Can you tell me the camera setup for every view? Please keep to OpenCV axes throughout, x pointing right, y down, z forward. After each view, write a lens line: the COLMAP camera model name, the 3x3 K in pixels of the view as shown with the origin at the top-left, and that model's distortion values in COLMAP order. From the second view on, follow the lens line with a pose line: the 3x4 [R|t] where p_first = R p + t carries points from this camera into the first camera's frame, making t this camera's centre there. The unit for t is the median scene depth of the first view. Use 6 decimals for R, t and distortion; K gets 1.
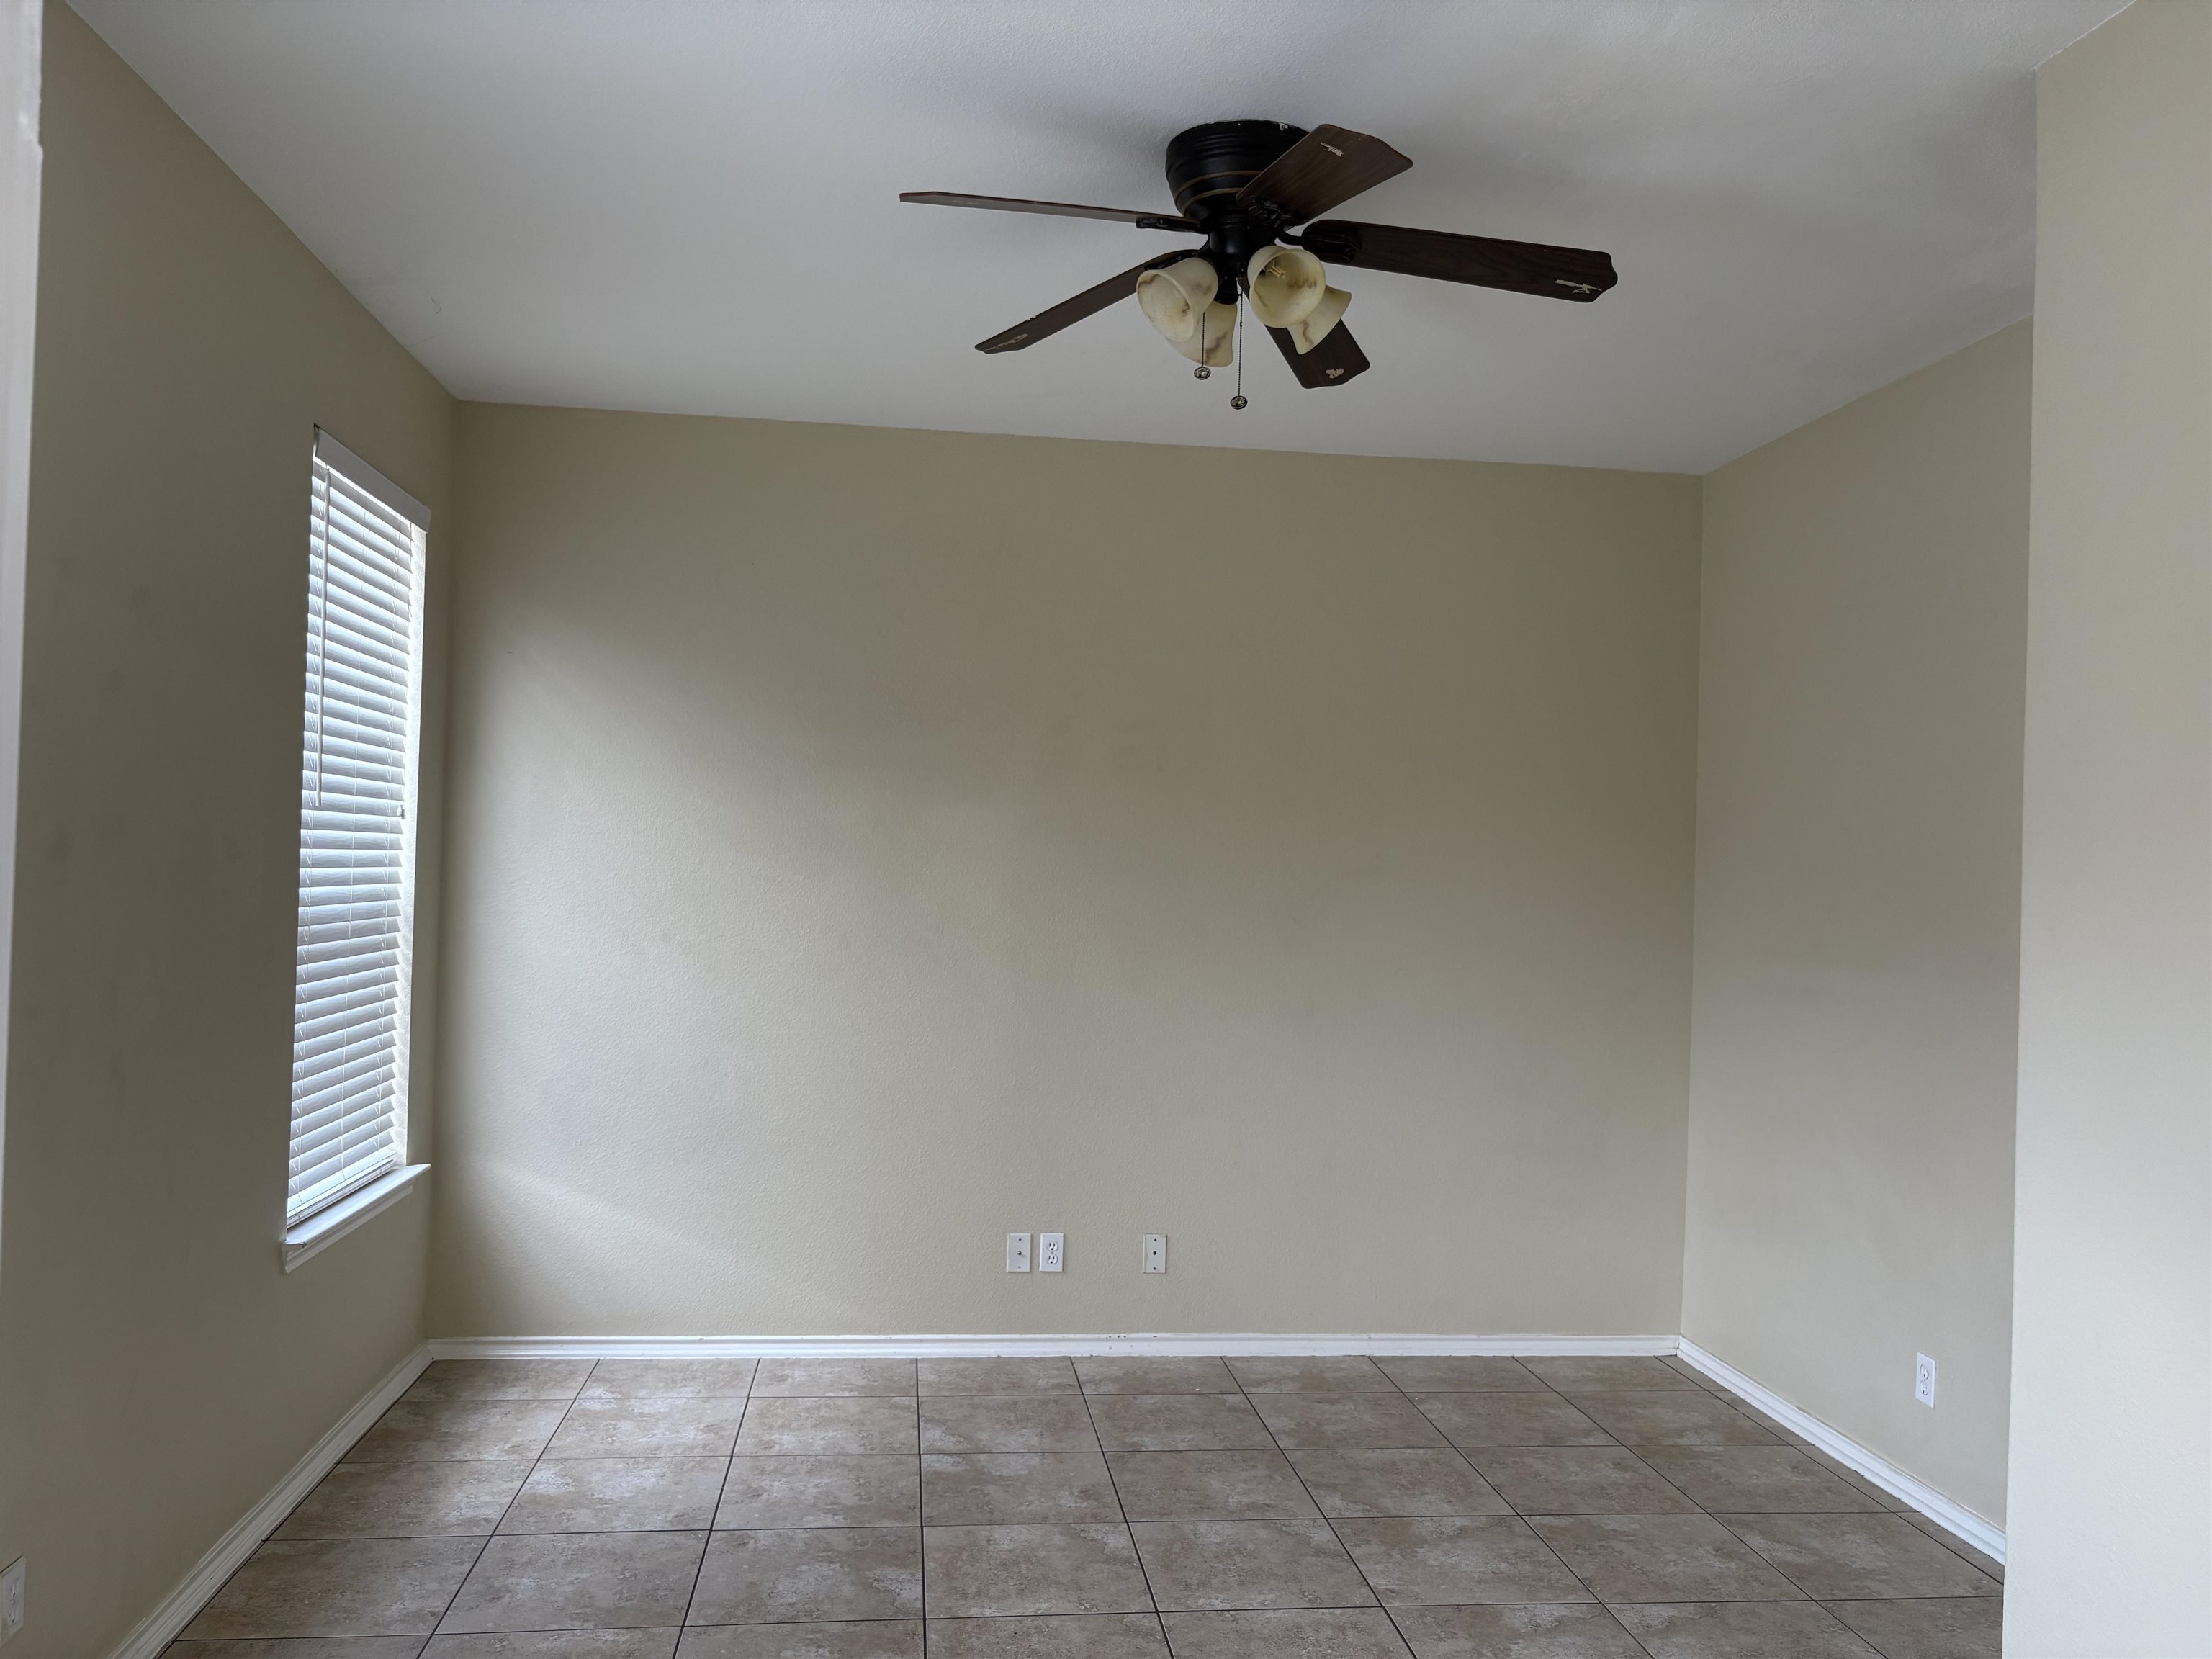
lens RADIAL K [[1709.9, 0, 1108.6], [0, 1709.9, 811.1], [0, 0, 1]] dist [0.033085, -0.000753]
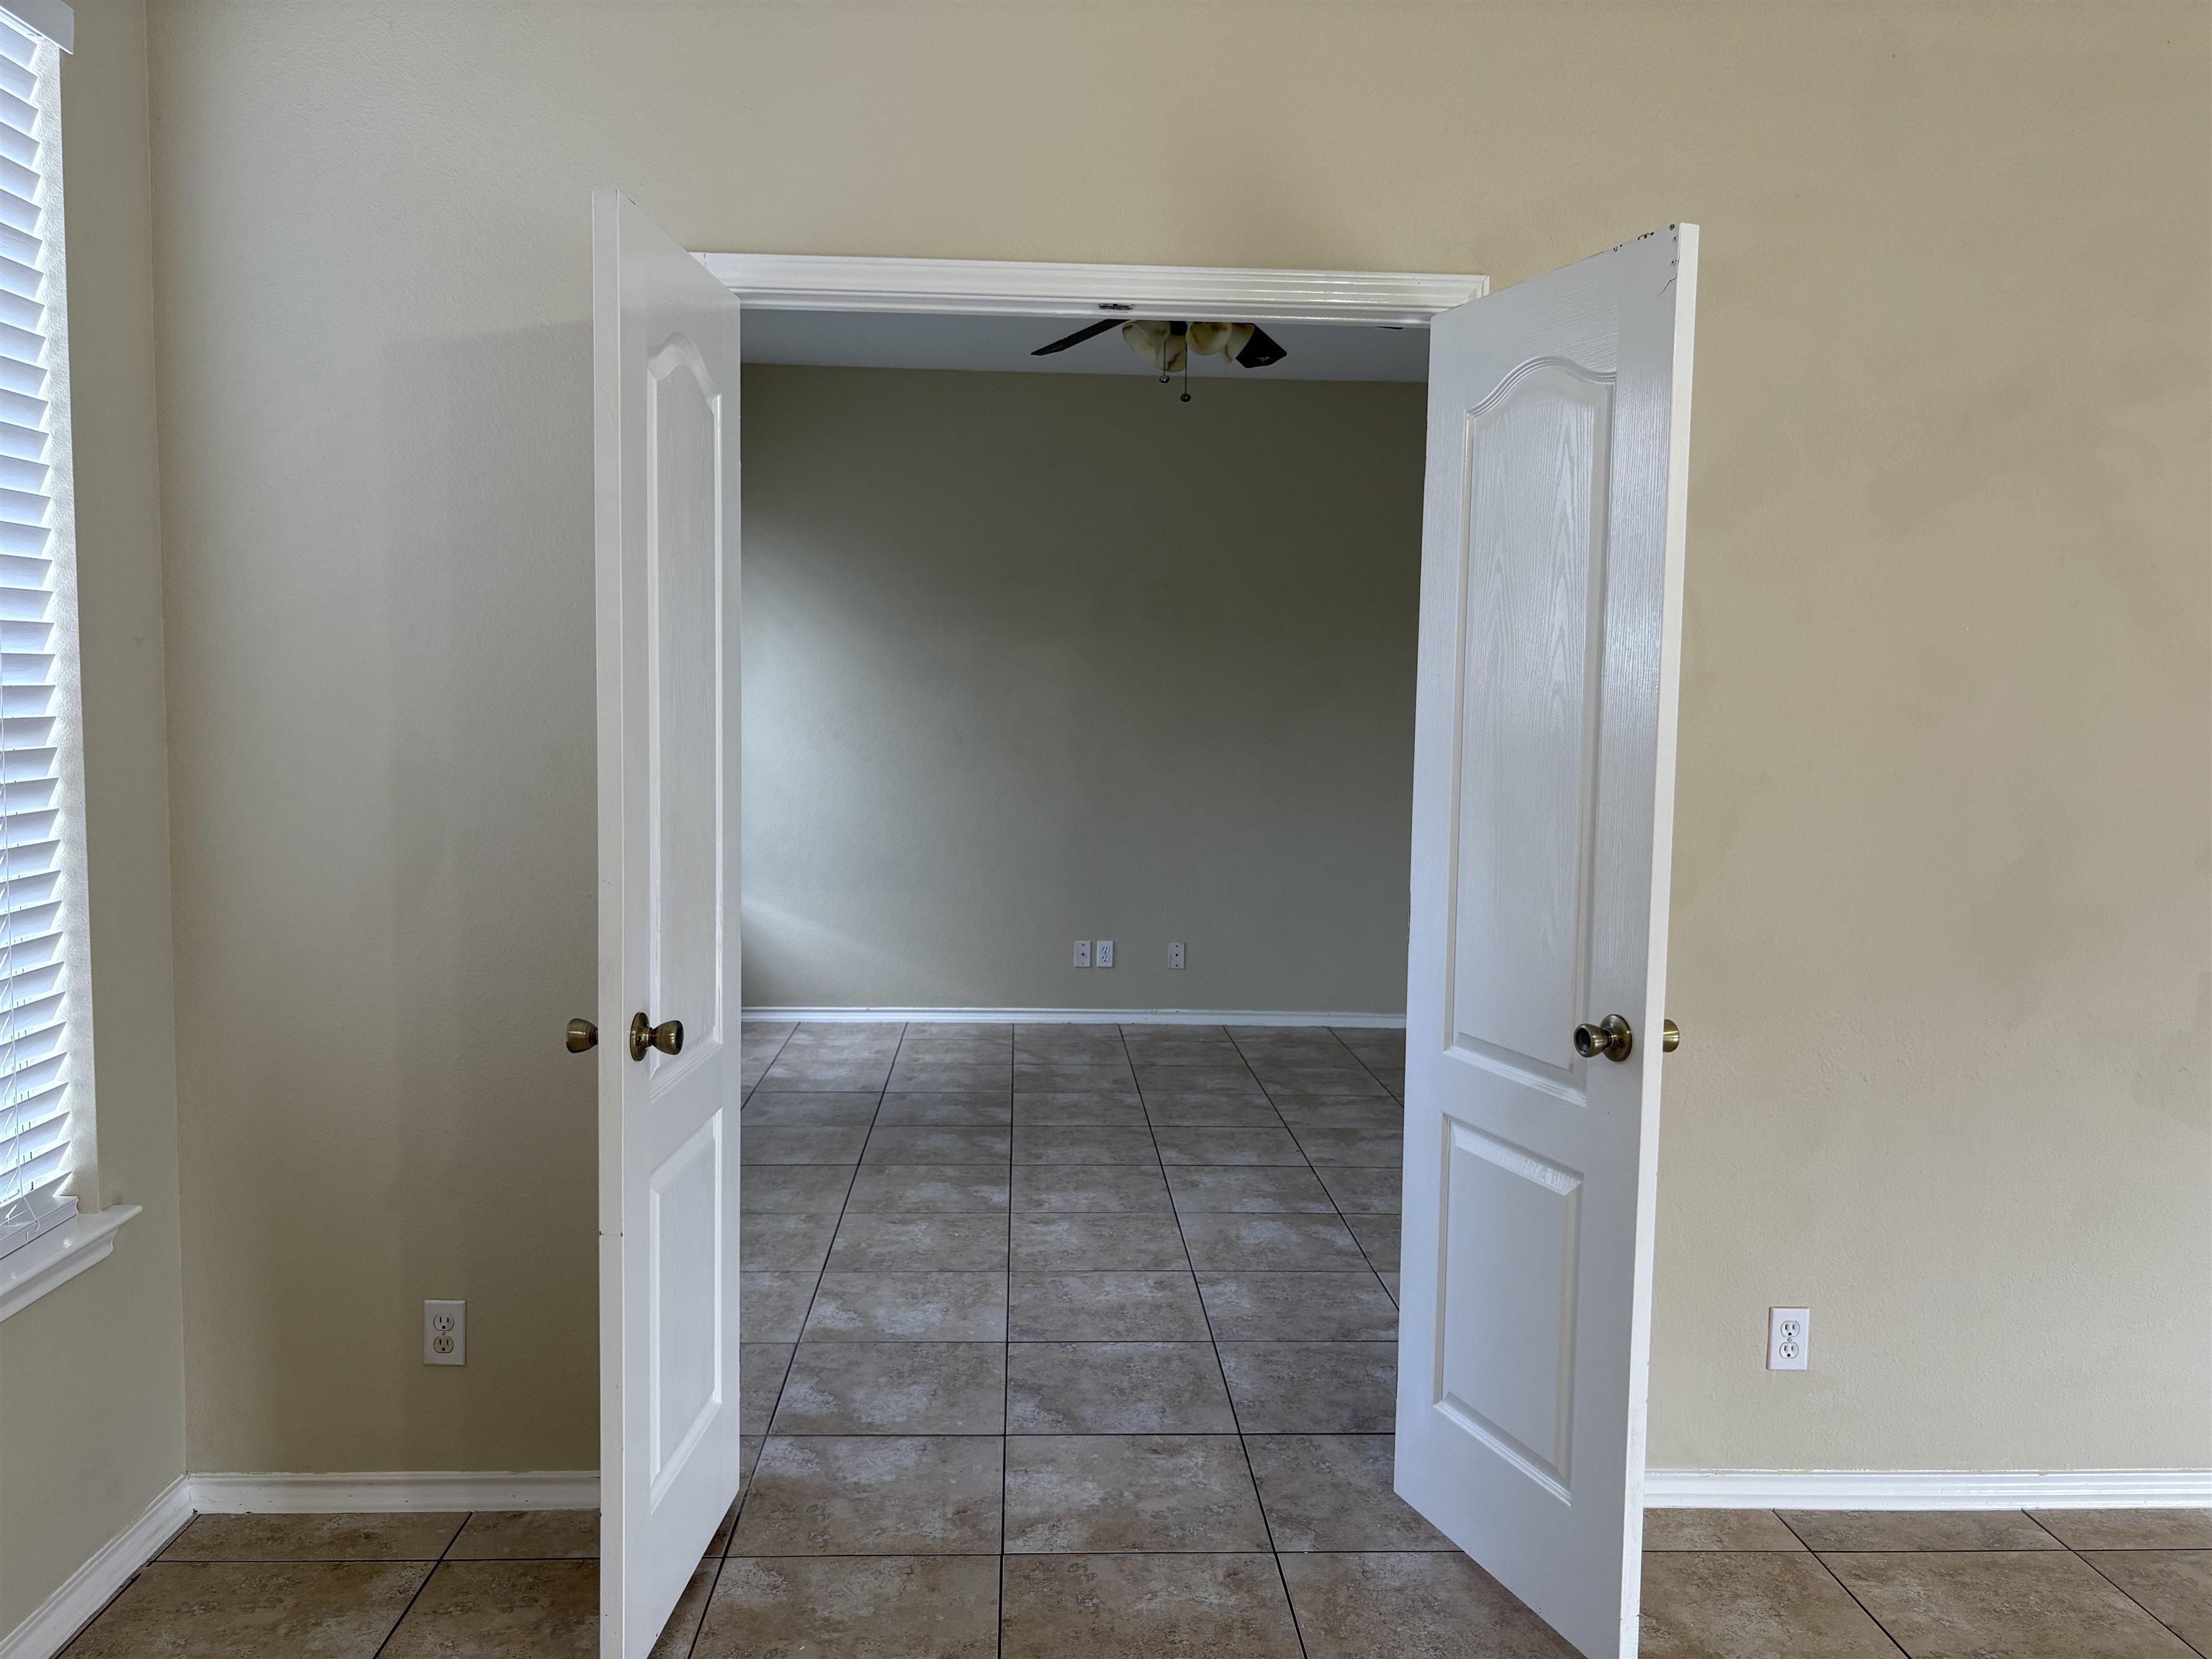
lens RADIAL K [[1709.9, 0, 1107.3], [0, 1709.9, 843.5], [0, 0, 1]] dist [0.033085, -0.000753]
pose [[0.997601, -0.000684, -0.069216, 0.080010], [0.008630, 0.993378, 0.114568, 0.000143], [0.068679, -0.114890, 0.991001, -0.488345]]
